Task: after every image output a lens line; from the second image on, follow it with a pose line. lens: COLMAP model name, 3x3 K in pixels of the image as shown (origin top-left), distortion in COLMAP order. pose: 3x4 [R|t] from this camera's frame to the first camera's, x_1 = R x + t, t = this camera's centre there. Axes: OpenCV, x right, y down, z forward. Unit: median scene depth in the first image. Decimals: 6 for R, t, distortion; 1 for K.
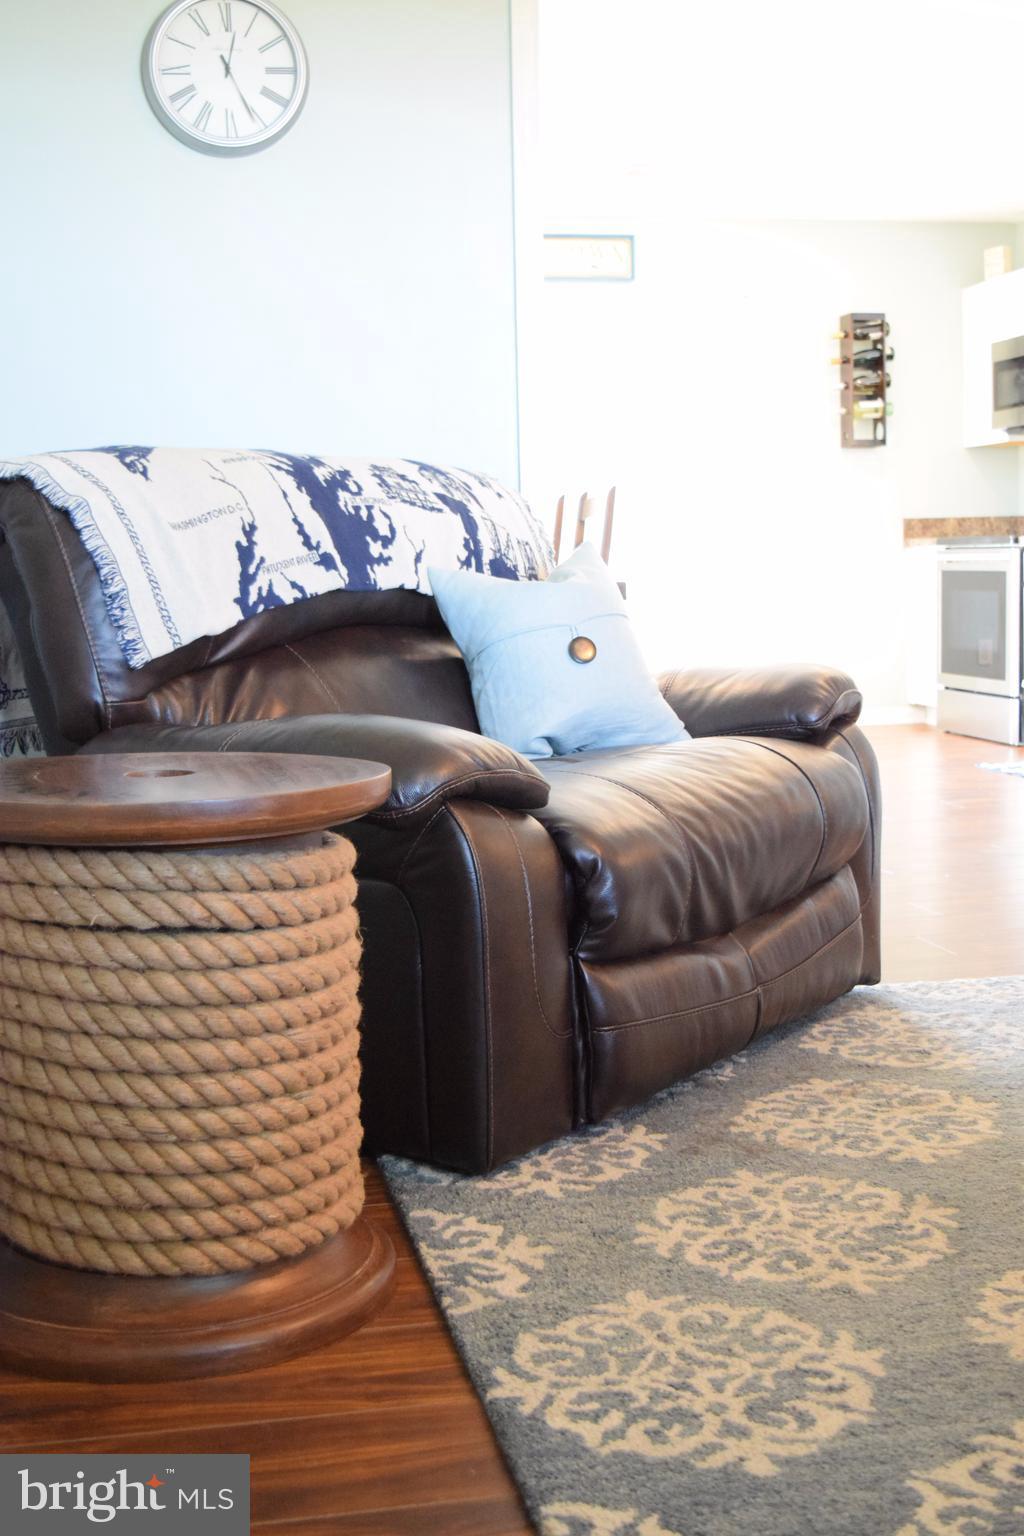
lens RADIAL K [[1846.1, 0, 500.2], [0, 1846.1, 766.0], [0, 0, 1]] dist [-0.029865, 0.000000]
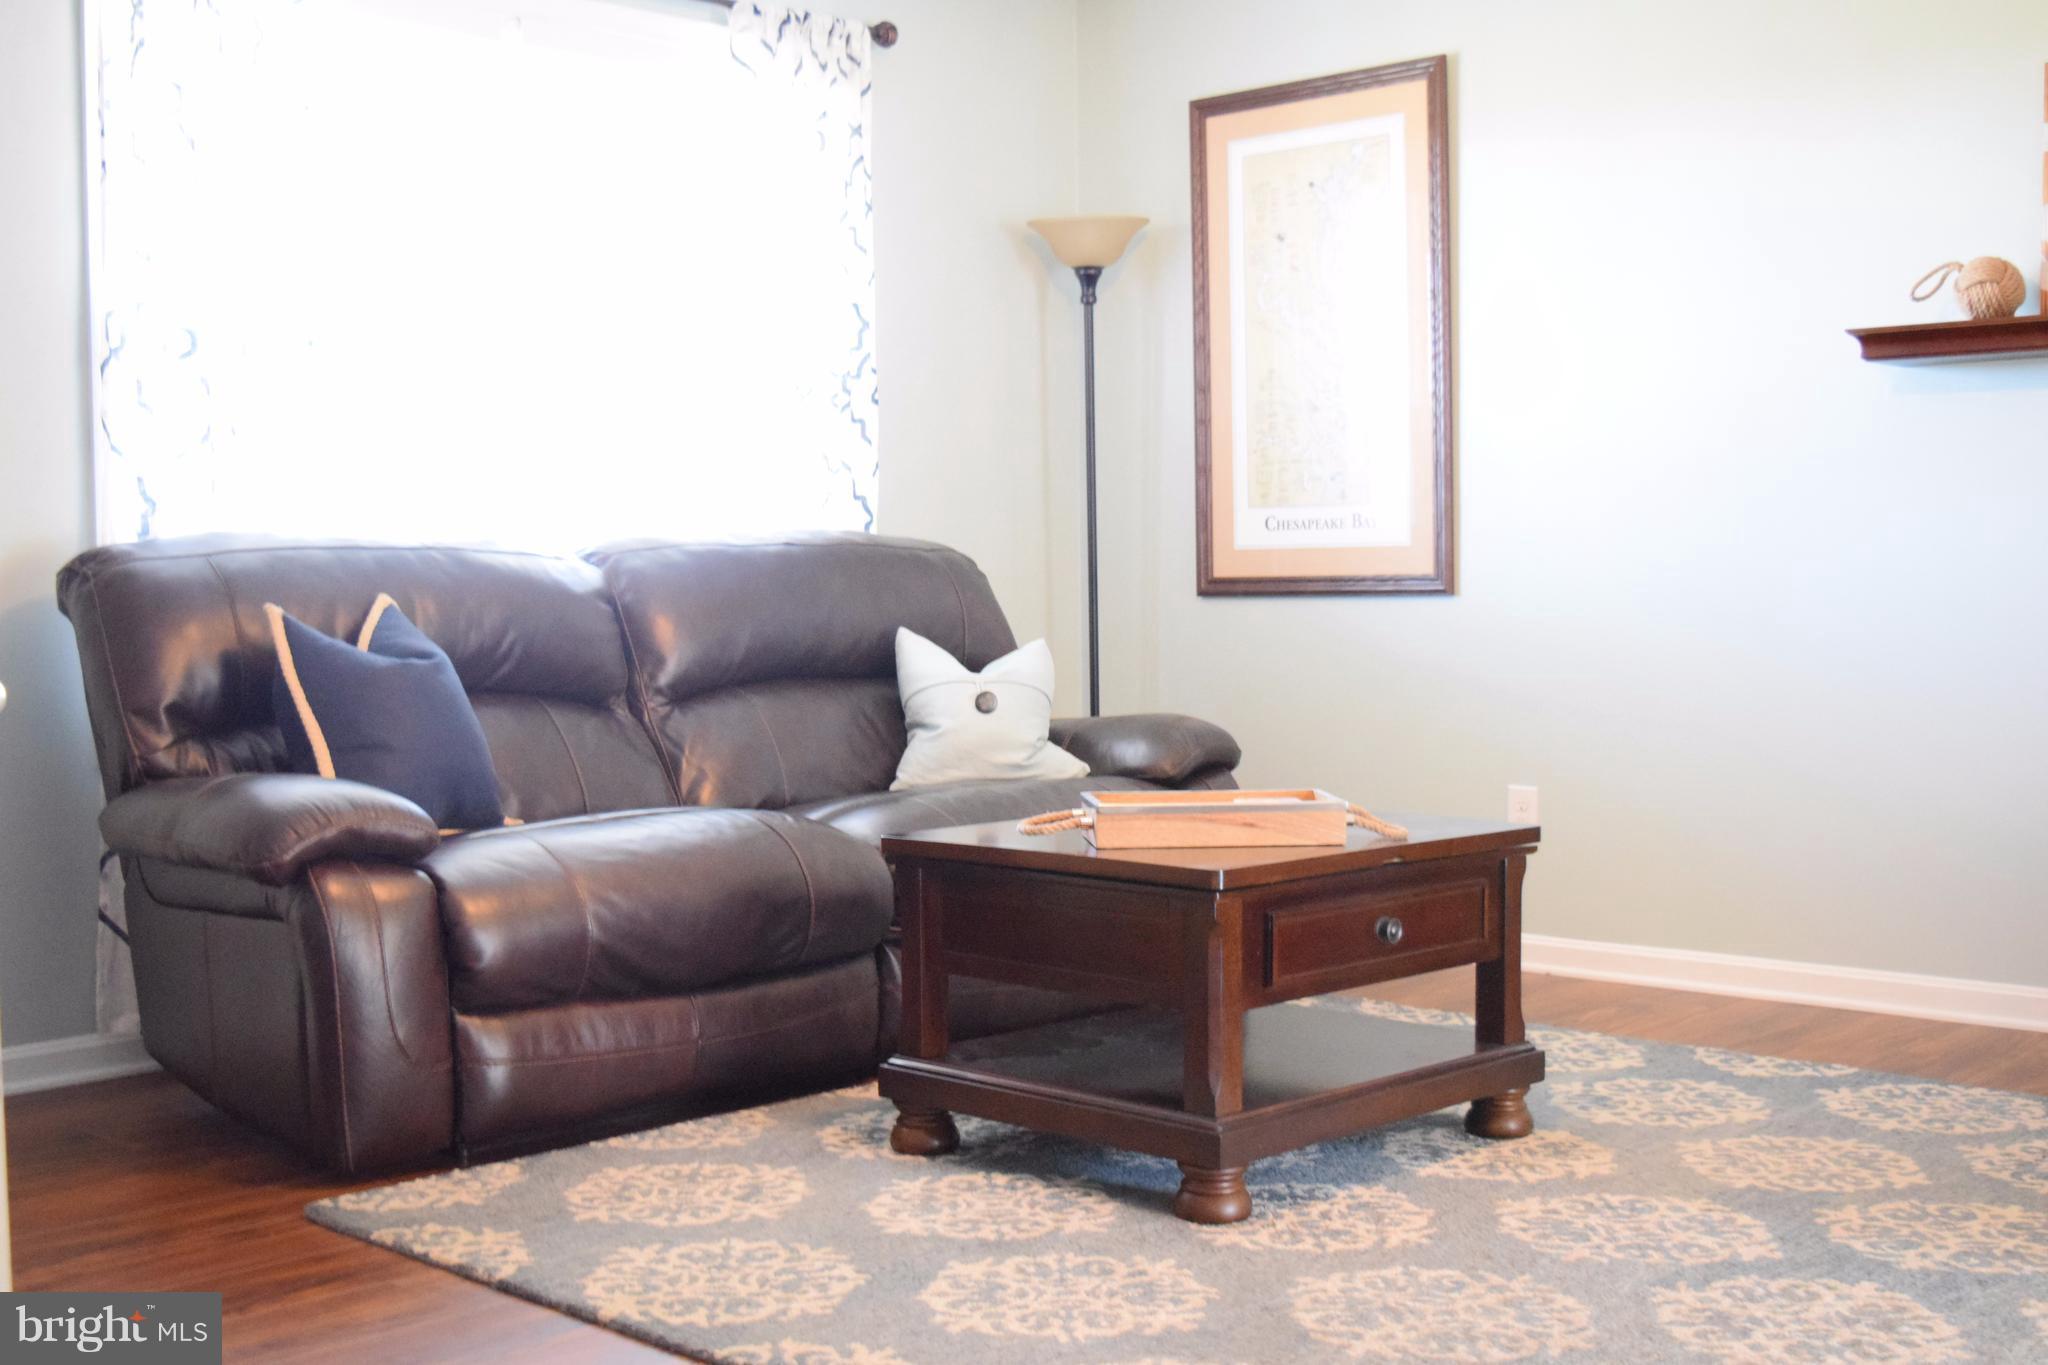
lens RADIAL K [[2461.5, 0, 1042.3], [0, 2461.5, 686.5], [0, 0, 1]] dist [-0.029865, 0.000000]
pose [[-0.818221, 0.065519, -0.571158, 1.219544], [-0.021374, 0.989331, 0.144108, -0.224445], [0.574506, 0.130120, -0.808091, 1.354930]]
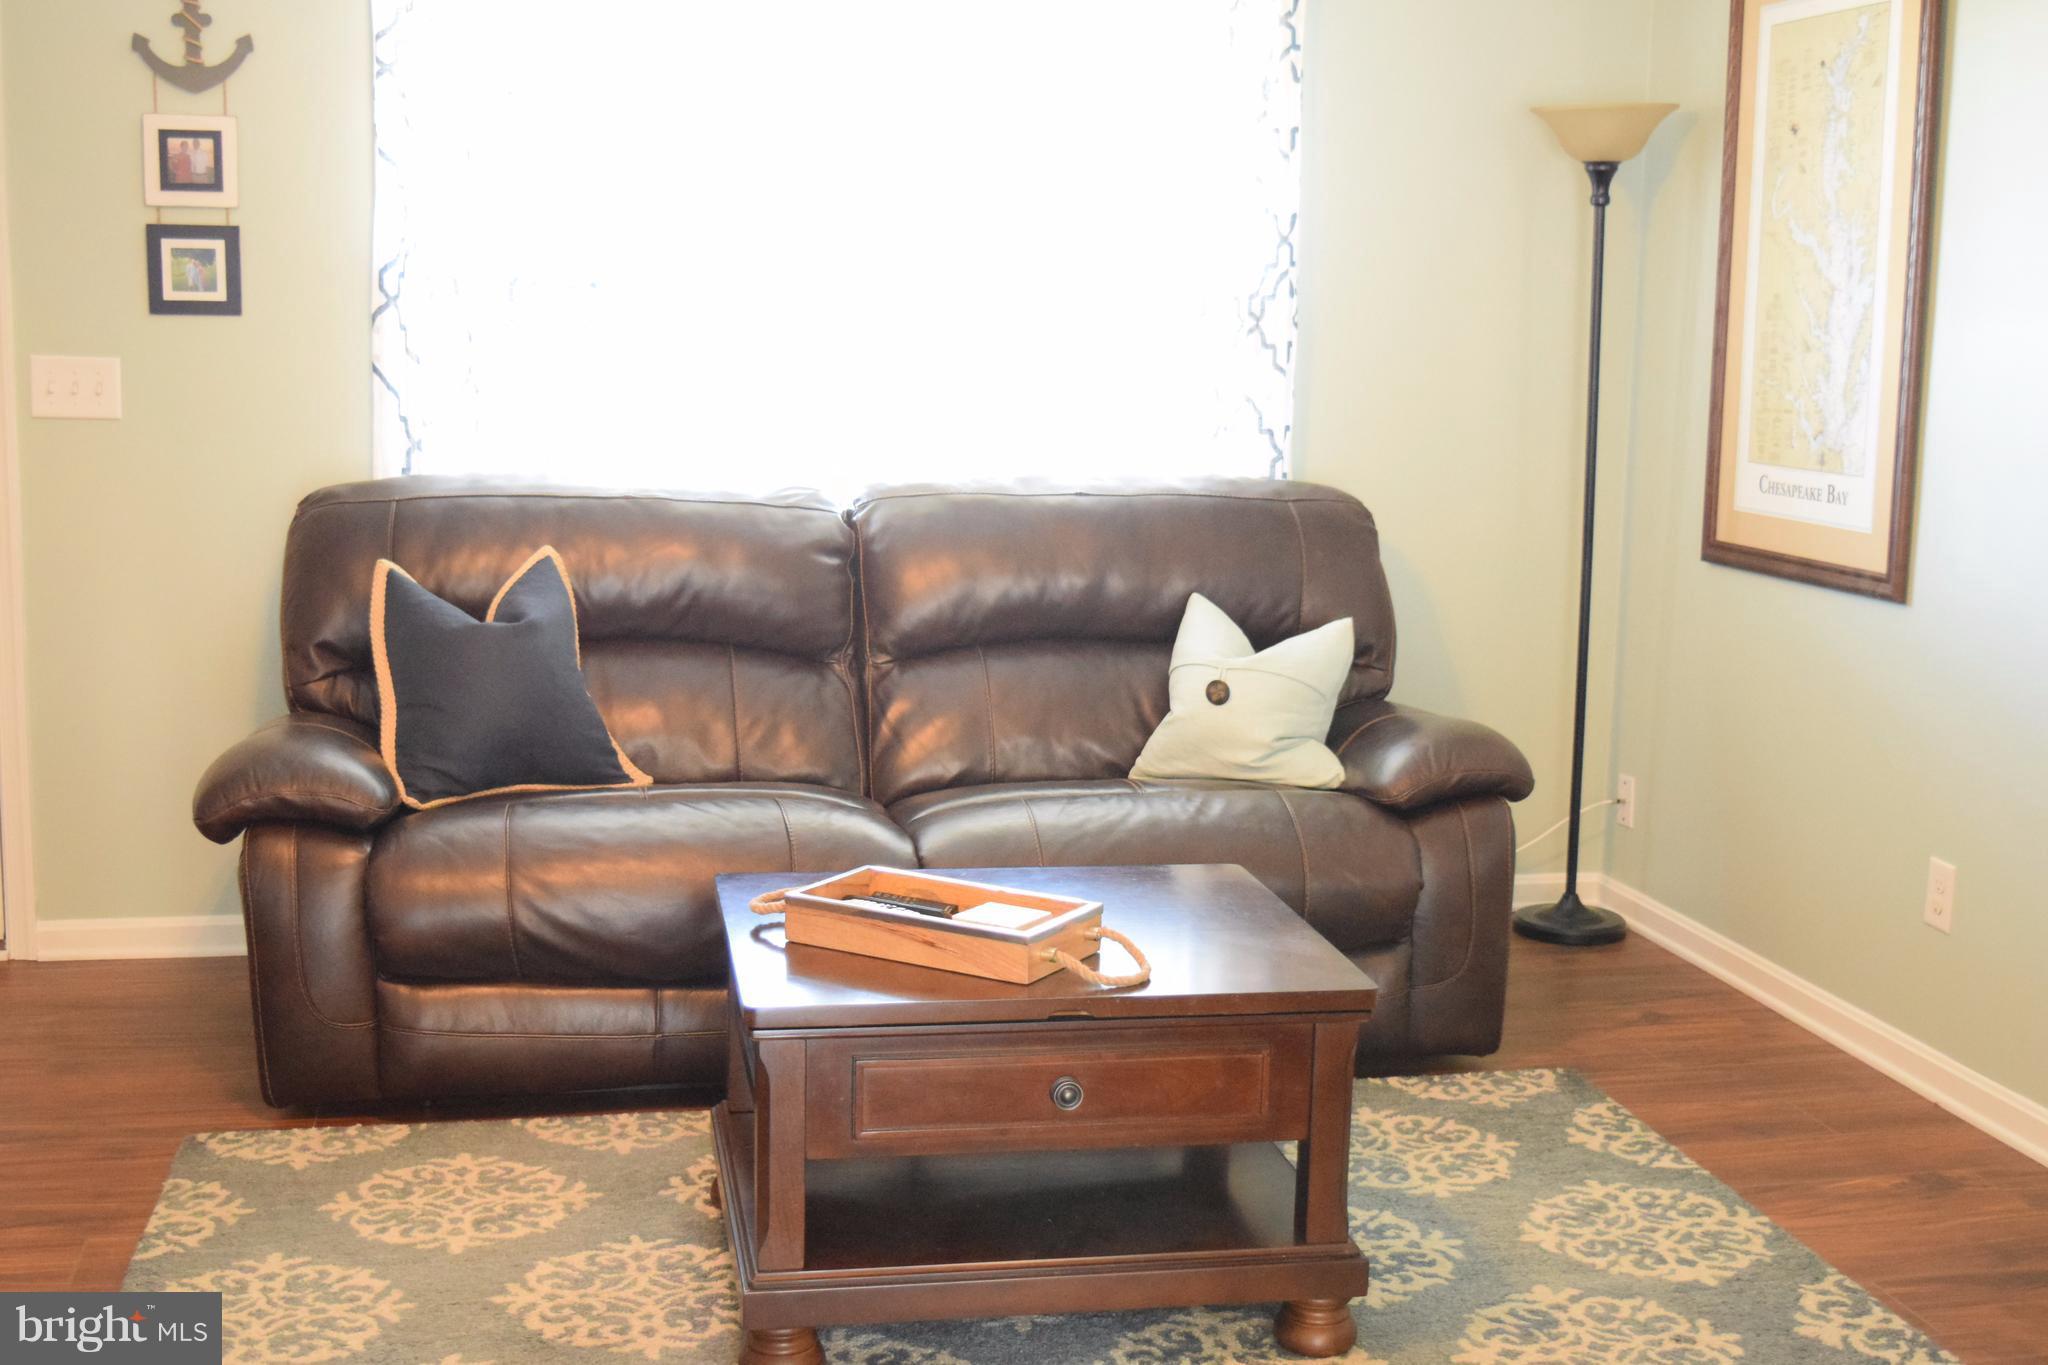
lens RADIAL K [[2461.5, 0, 1028.5], [0, 2461.5, 679.9], [0, 0, 1]] dist [-0.029865, 0.000000]
pose [[-0.999951, 0.009616, -0.002317, 0.414440], [0.008732, 0.968208, 0.249996, -0.355990], [0.004647, 0.249963, -0.968244, 1.434858]]
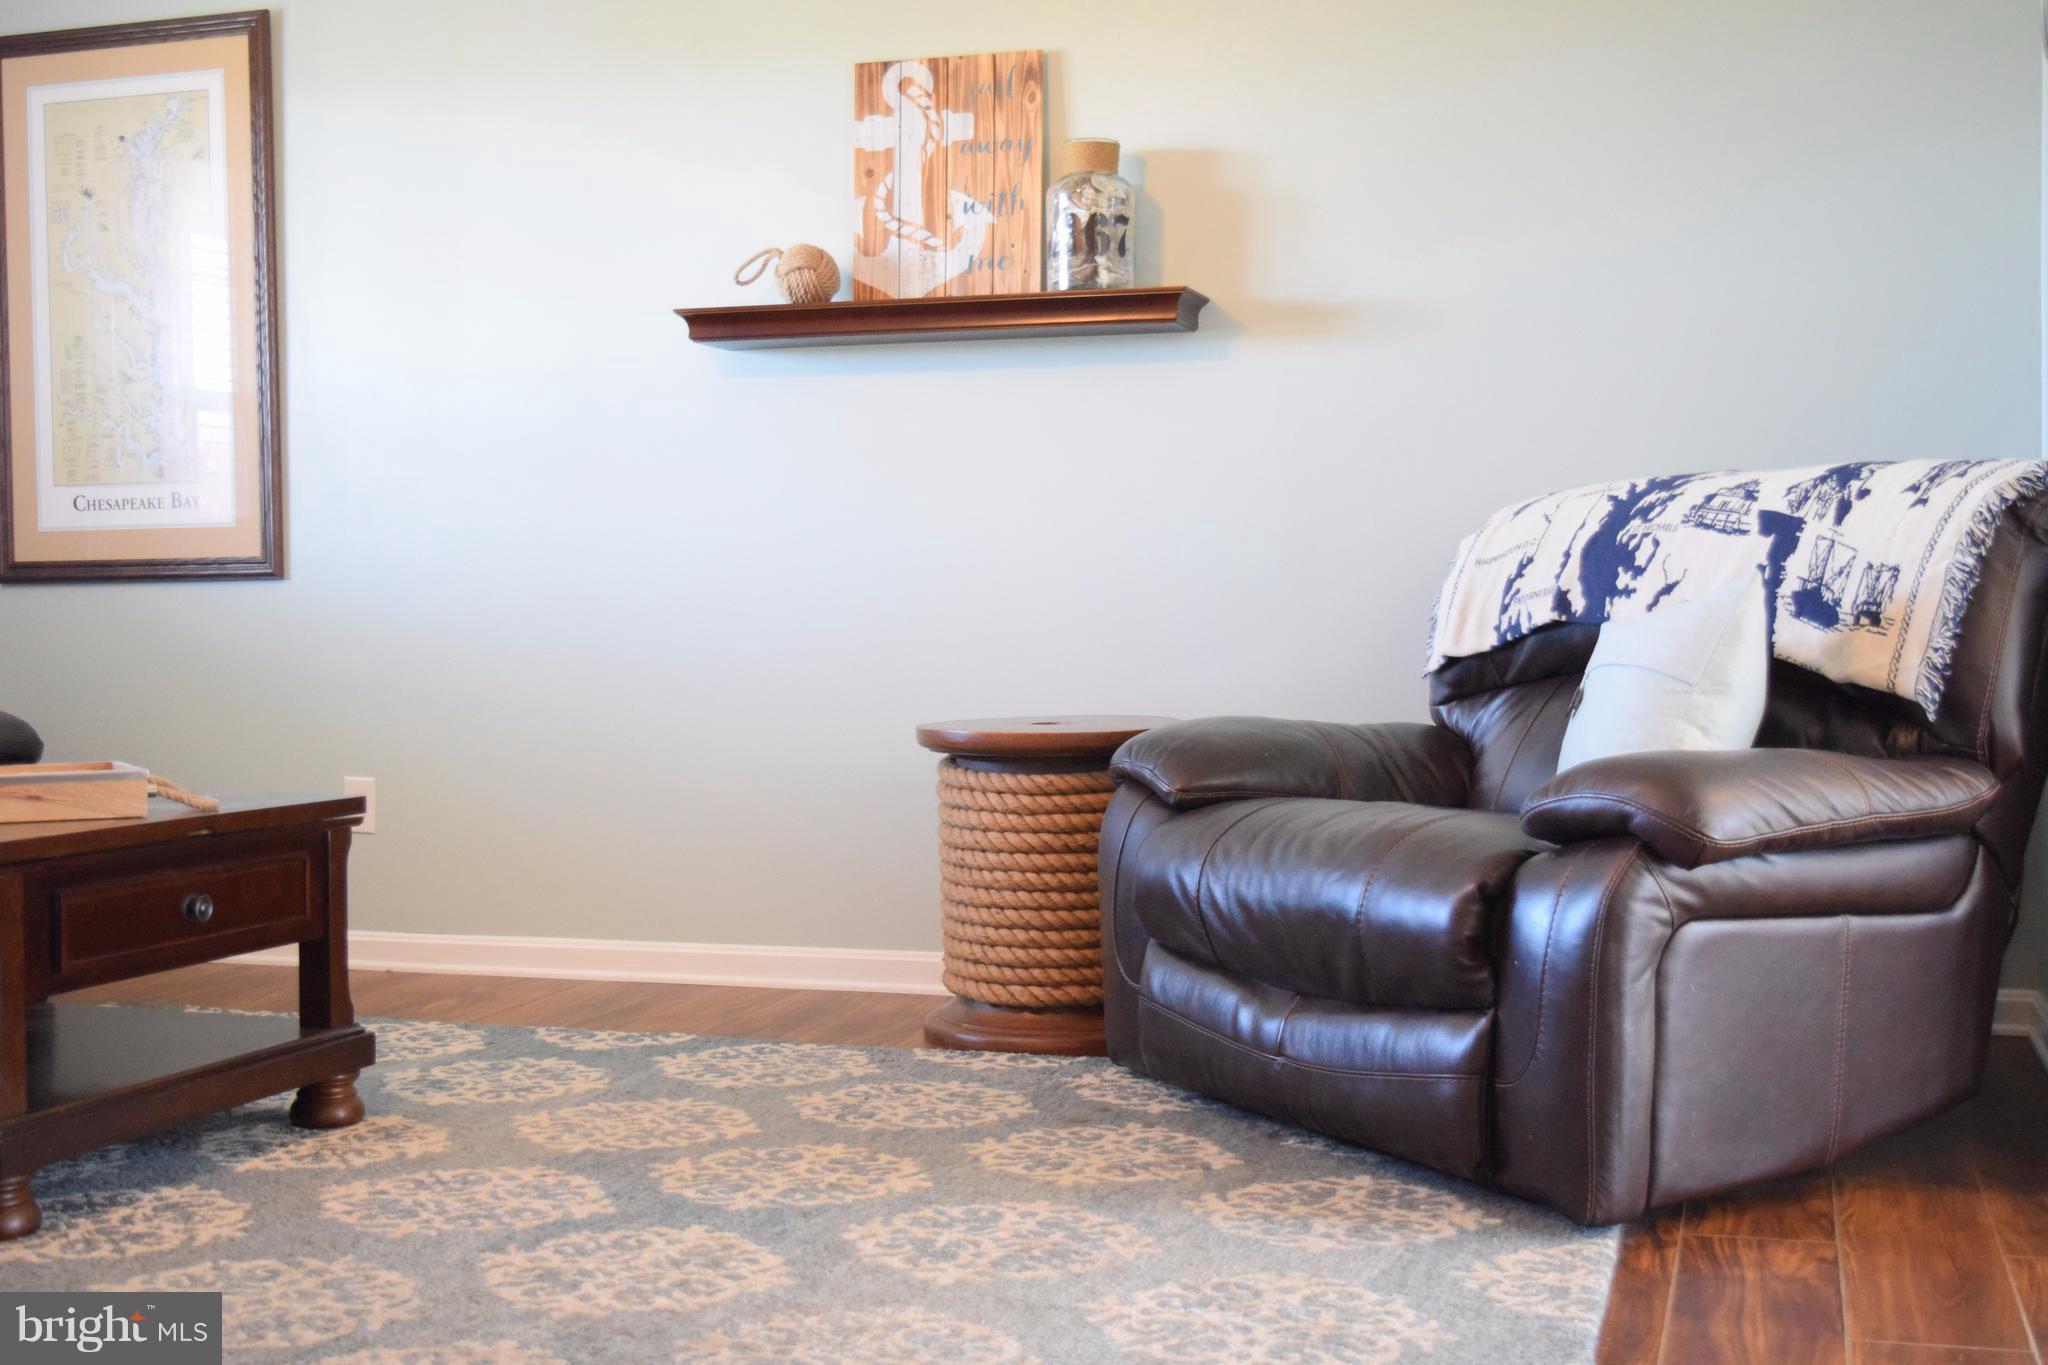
lens RADIAL K [[2461.5, 0, 1040.1], [0, 2461.5, 690.4], [0, 0, 1]] dist [-0.029865, 0.000000]
pose [[-0.484986, 0.065132, -0.872093, 1.177223], [-0.064535, 0.991838, 0.109964, -0.180745], [0.872138, 0.109611, -0.476824, 1.345982]]
